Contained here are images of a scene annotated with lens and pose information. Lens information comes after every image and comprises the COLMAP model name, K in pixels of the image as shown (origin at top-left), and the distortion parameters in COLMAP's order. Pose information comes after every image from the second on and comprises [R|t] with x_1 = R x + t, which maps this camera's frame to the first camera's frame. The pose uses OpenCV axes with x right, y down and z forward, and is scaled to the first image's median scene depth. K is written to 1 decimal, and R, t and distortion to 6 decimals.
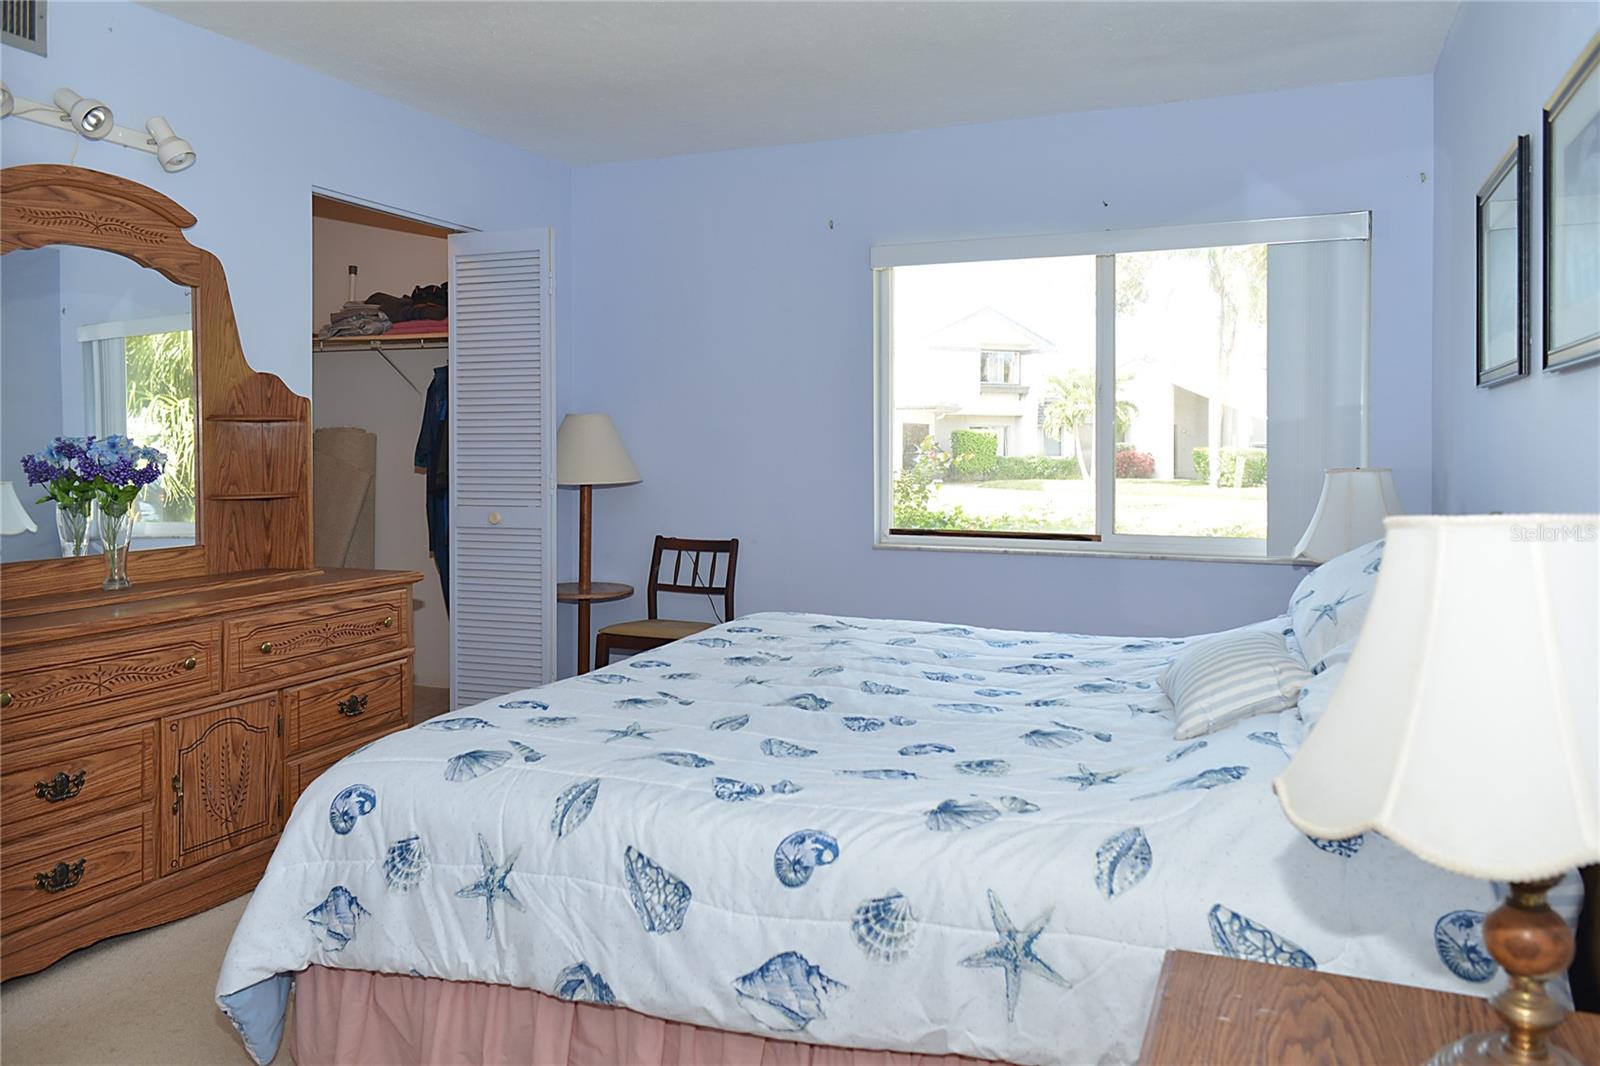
lens RADIAL K [[1144.6, 0, 803.2], [0, 1144.6, 466.3], [0, 0, 1]] dist [0.001868, 0.001872]
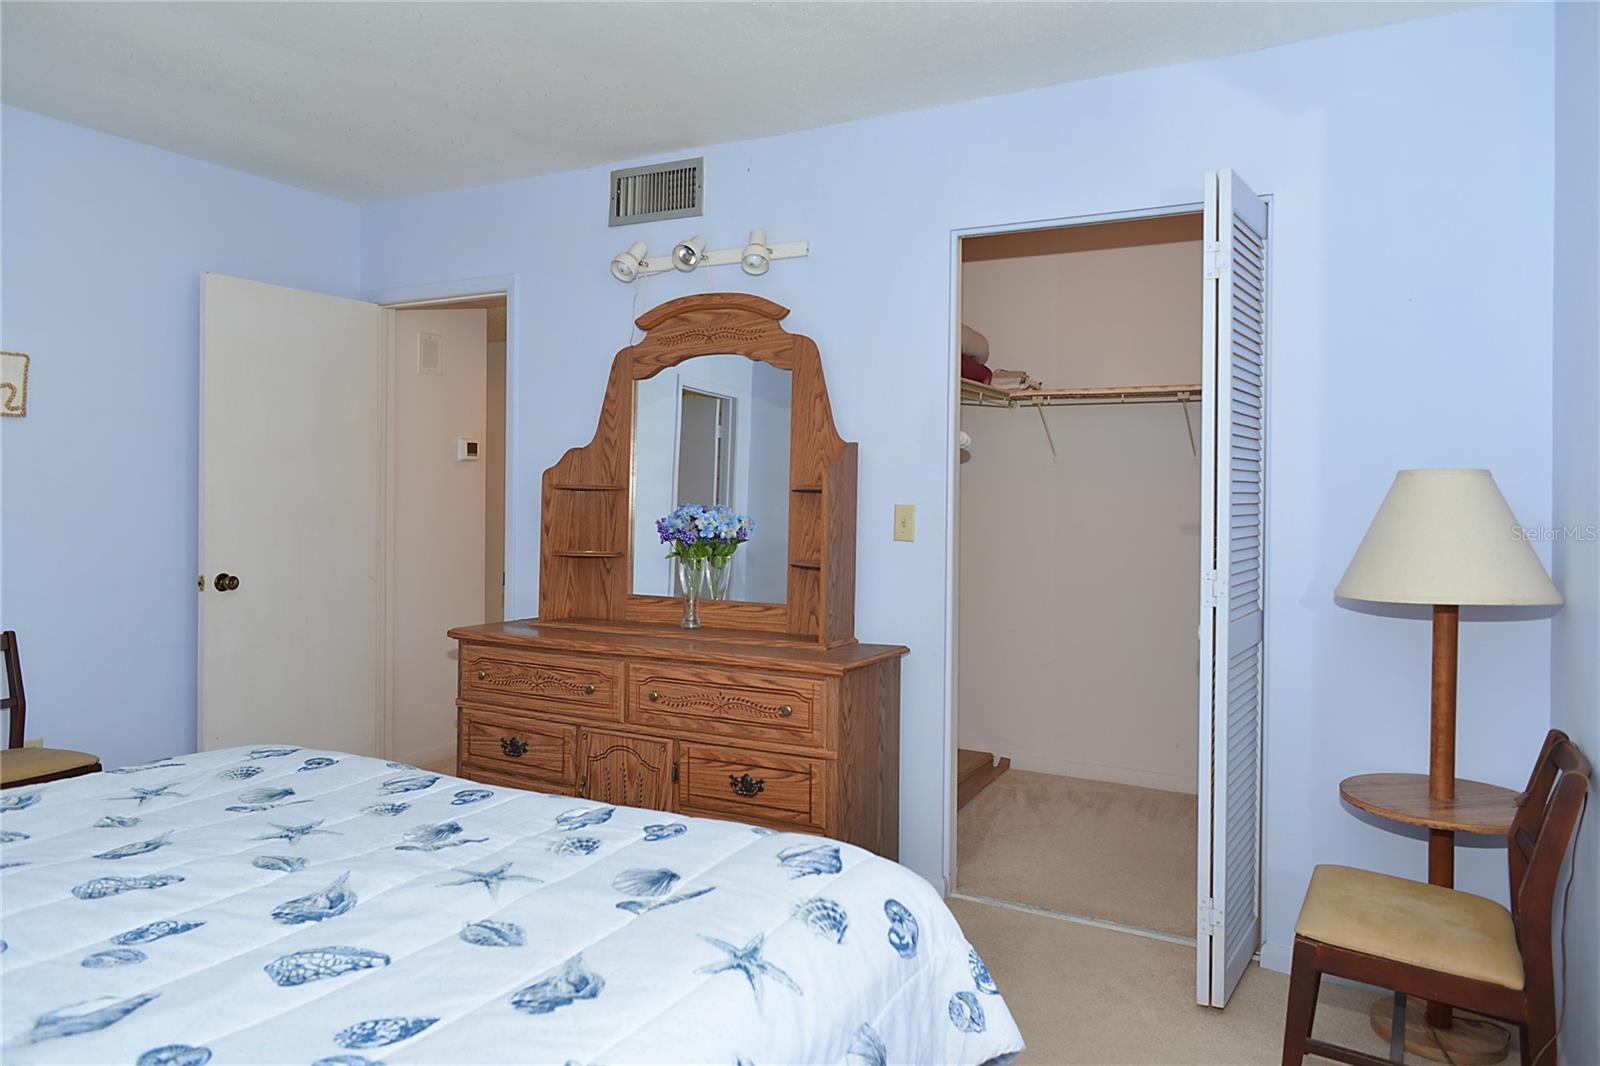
lens RADIAL K [[1122.3, 0, 803.0], [0, 1122.3, 498.0], [0, 0, 1]] dist [0.005462, -0.001197]
pose [[-0.116453, 0.005728, -0.993180, 0.582218], [-0.027960, 0.999568, 0.009043, -0.047040], [0.992803, 0.028822, -0.116242, 1.231498]]
